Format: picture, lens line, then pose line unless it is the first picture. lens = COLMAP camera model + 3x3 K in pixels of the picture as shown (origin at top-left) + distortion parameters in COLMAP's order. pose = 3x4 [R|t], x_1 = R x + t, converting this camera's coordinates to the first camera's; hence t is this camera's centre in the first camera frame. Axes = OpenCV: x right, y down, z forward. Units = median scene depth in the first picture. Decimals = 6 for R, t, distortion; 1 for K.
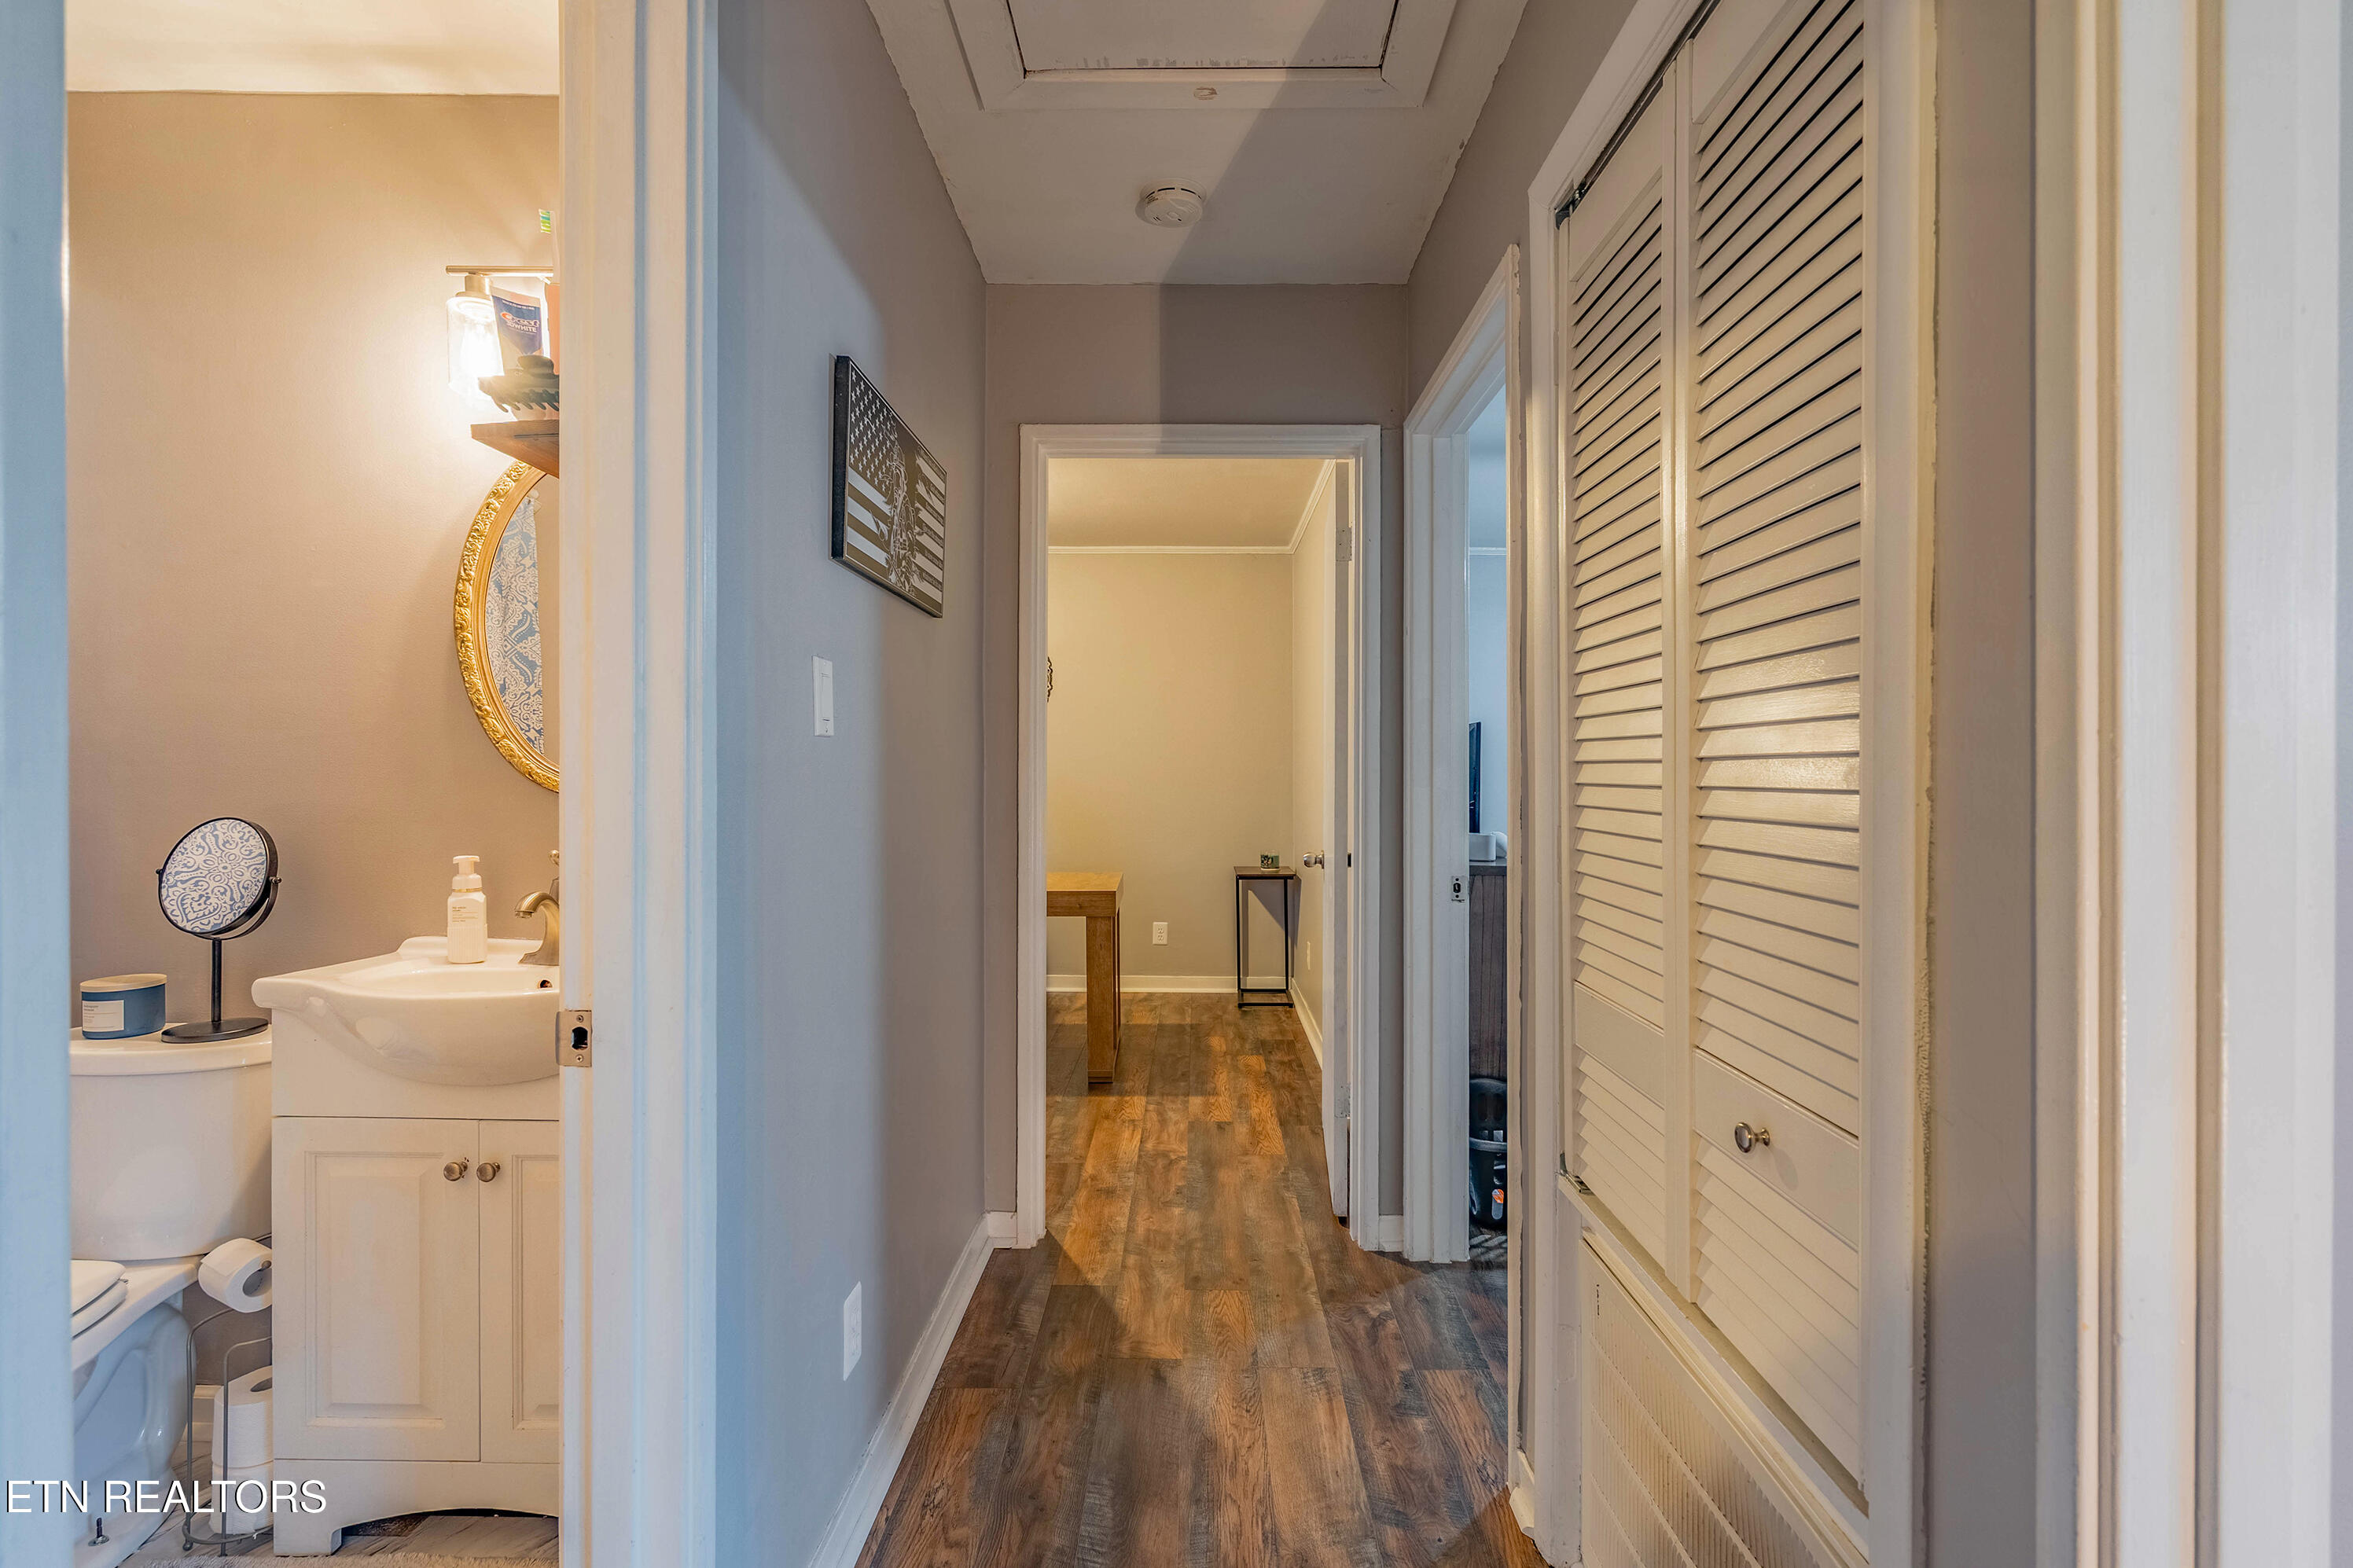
lens RADIAL K [[1086.4, 0, 1184.1], [0, 1086.4, 790.5], [0, 0, 1]] dist [-0.003333, 0.000441]
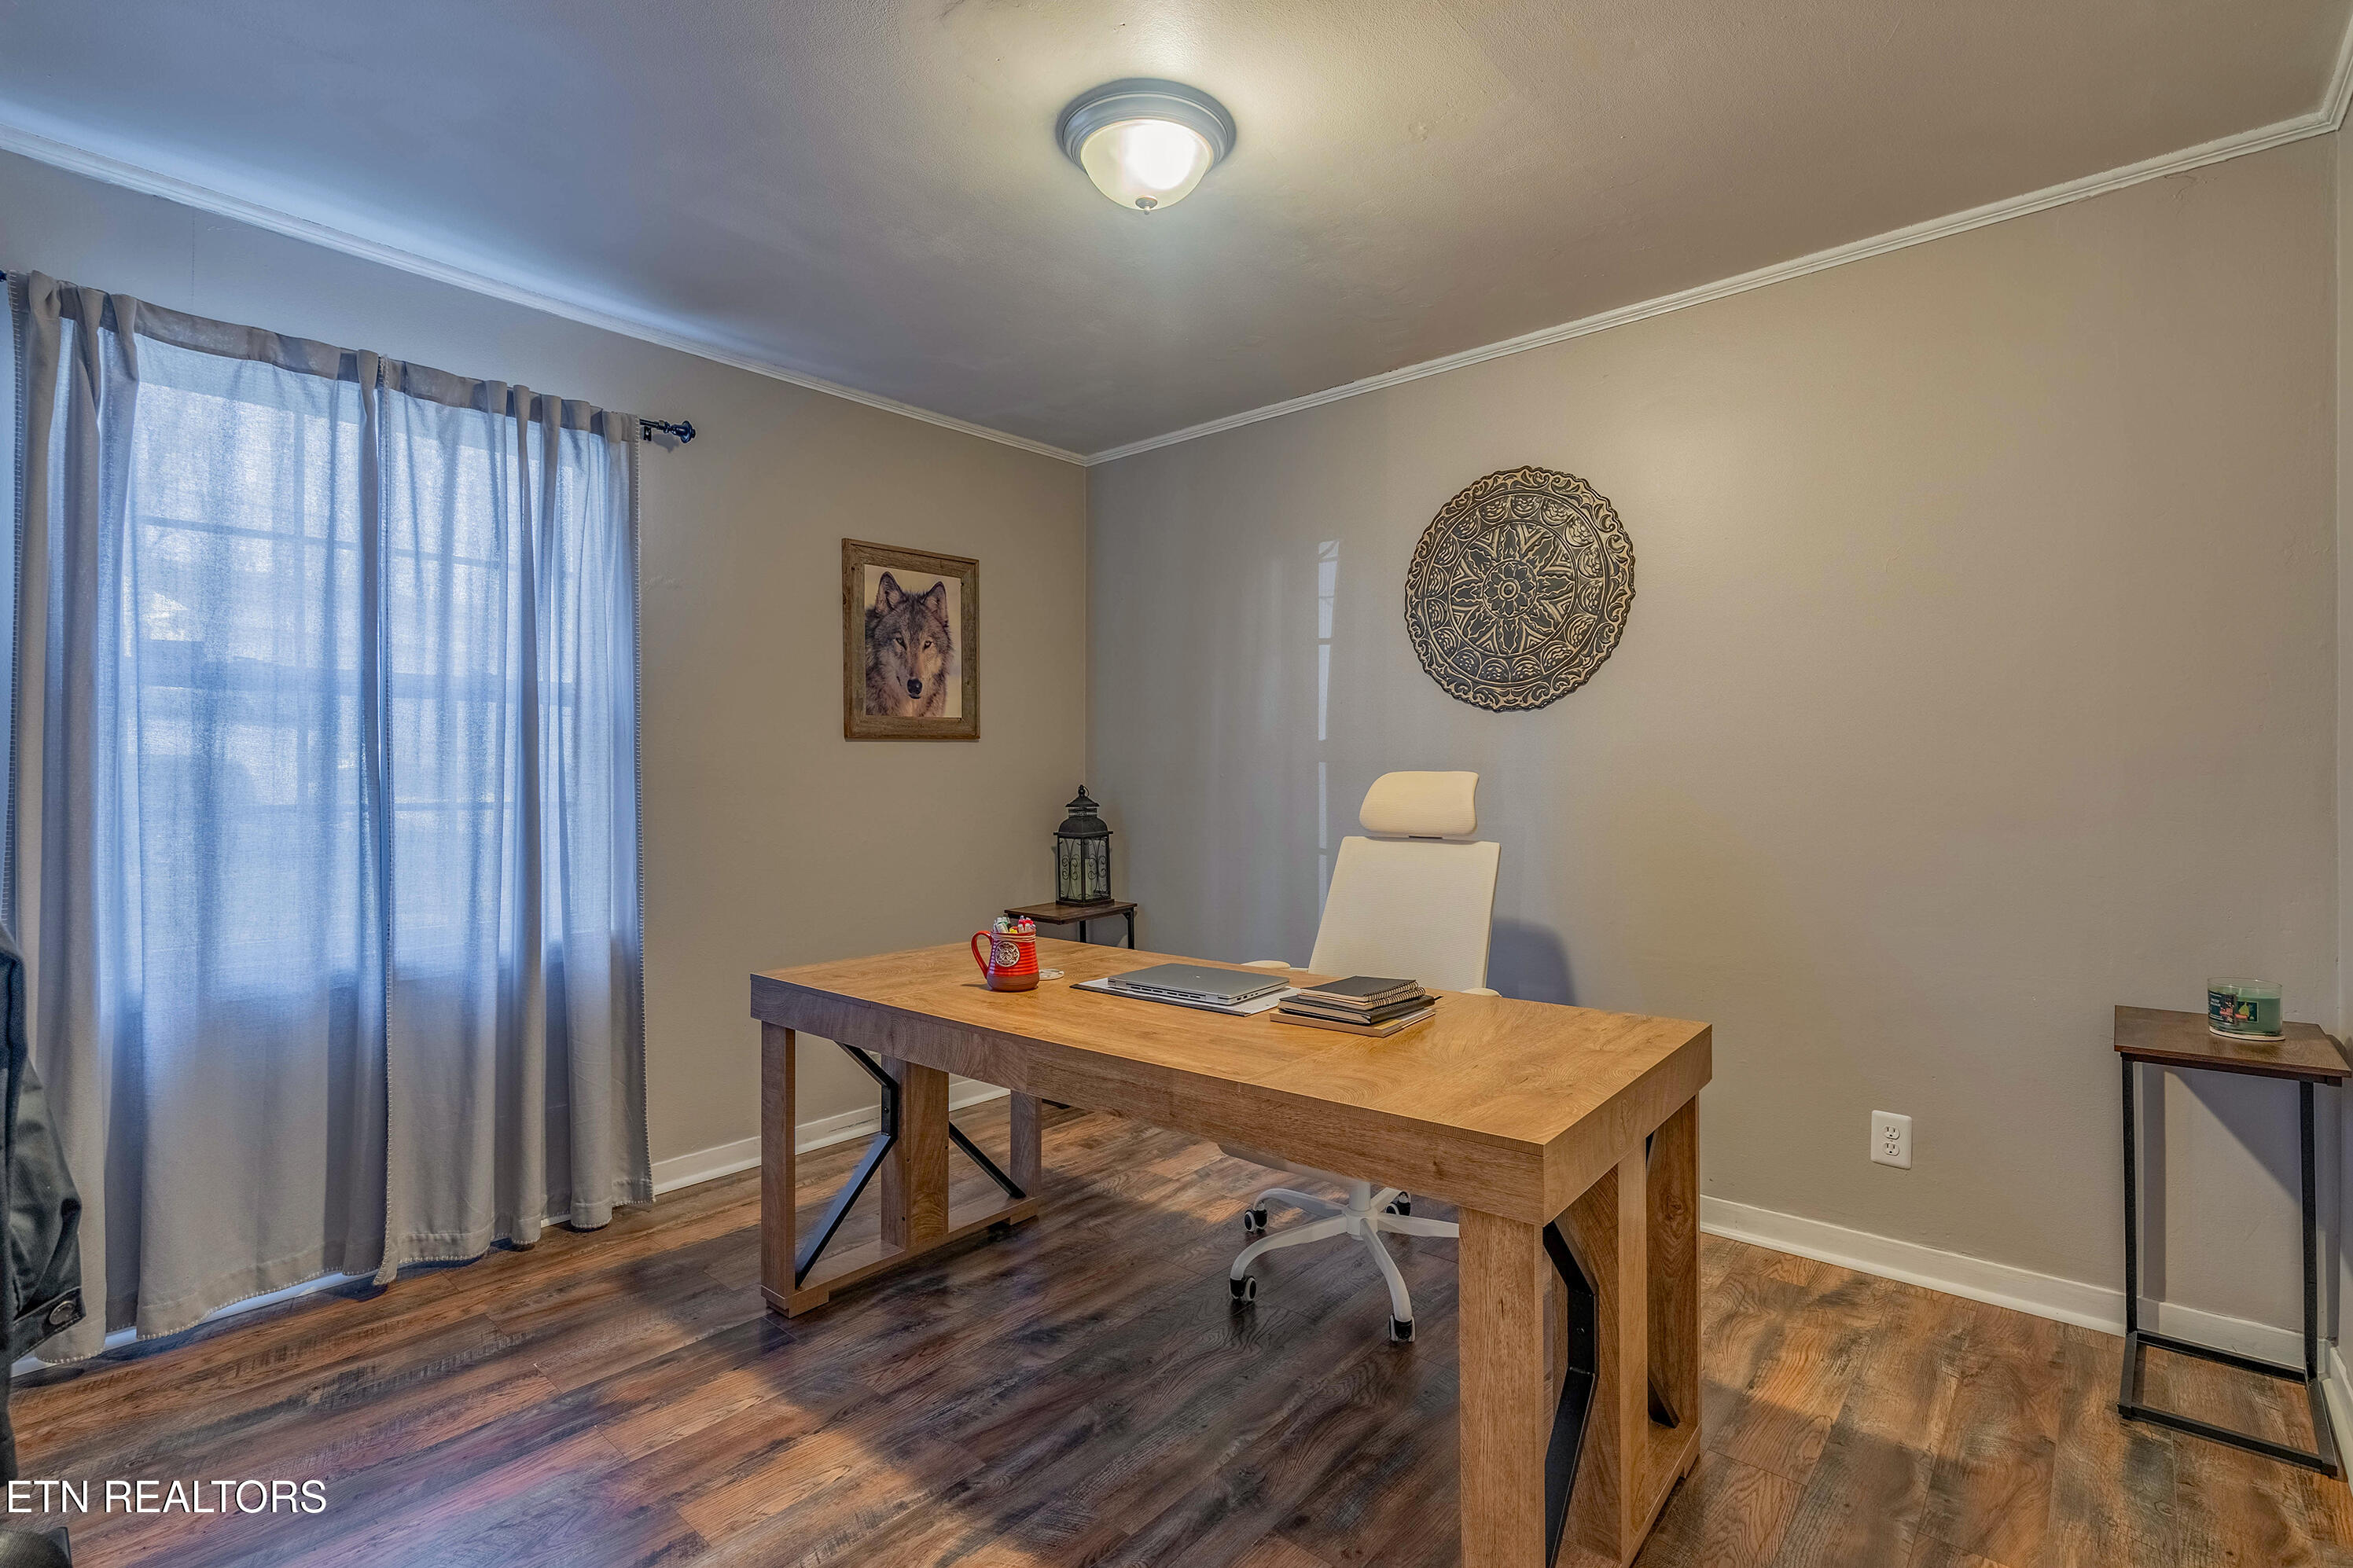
lens RADIAL K [[1086.4, 0, 1175.8], [0, 1086.4, 782.0], [0, 0, 1]] dist [-0.003333, 0.000441]
pose [[0.763904, 0.001167, -0.645329, 0.039651], [-0.004281, 0.999986, -0.003259, -0.008446], [0.645316, 0.005252, 0.763898, 0.489369]]
